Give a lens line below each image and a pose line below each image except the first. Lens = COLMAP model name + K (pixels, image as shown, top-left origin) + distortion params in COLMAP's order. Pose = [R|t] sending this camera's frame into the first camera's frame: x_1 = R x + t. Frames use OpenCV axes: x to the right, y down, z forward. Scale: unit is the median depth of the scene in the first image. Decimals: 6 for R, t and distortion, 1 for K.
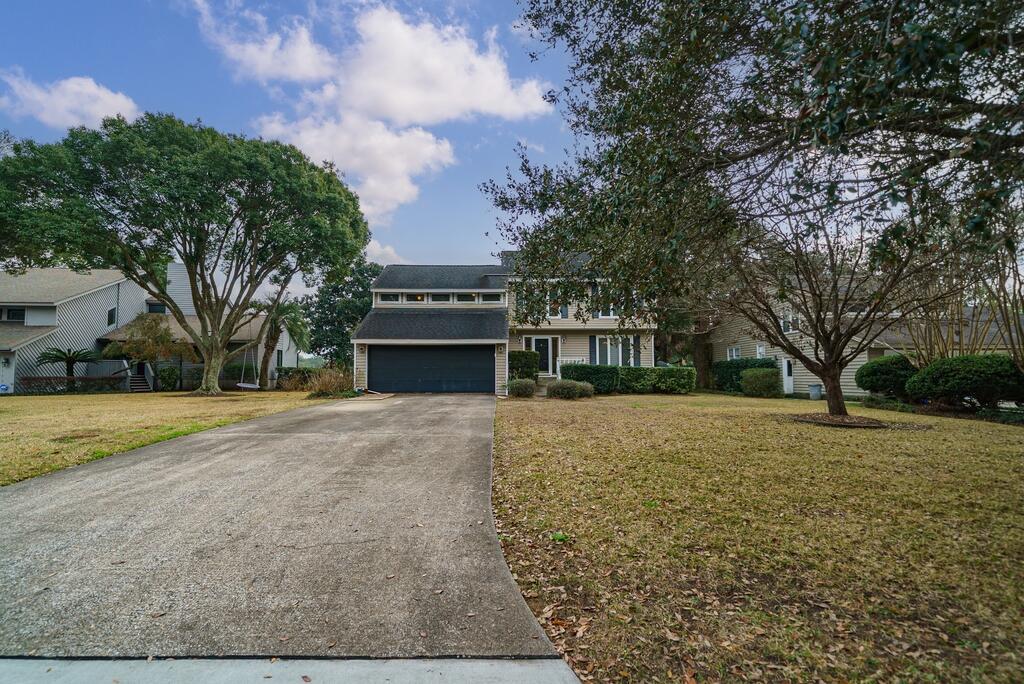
lens RADIAL K [[488.7, 0, 552.9], [0, 488.7, 345.9], [0, 0, 1]] dist [0.000892, 0.000400]
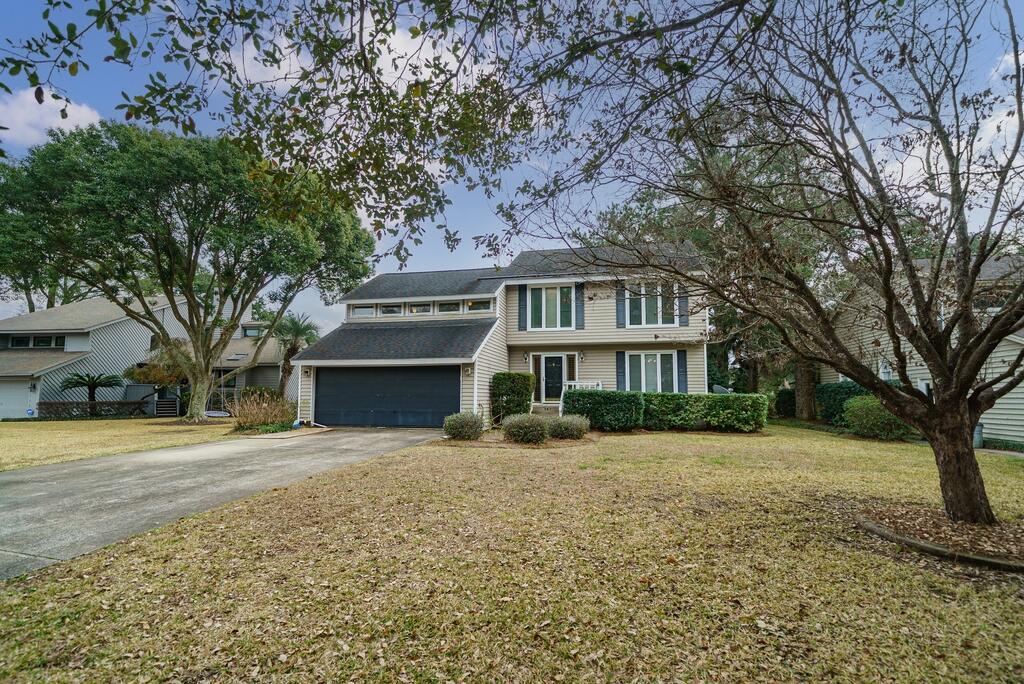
lens RADIAL K [[488.7, 0, 552.9], [0, 488.7, 345.9], [0, 0, 1]] dist [0.000892, 0.000400]
pose [[0.967226, -0.021027, -0.253047, 0.188793], [0.010882, 0.999082, -0.041425, 0.000631], [0.253686, 0.037313, 0.966567, 0.268358]]
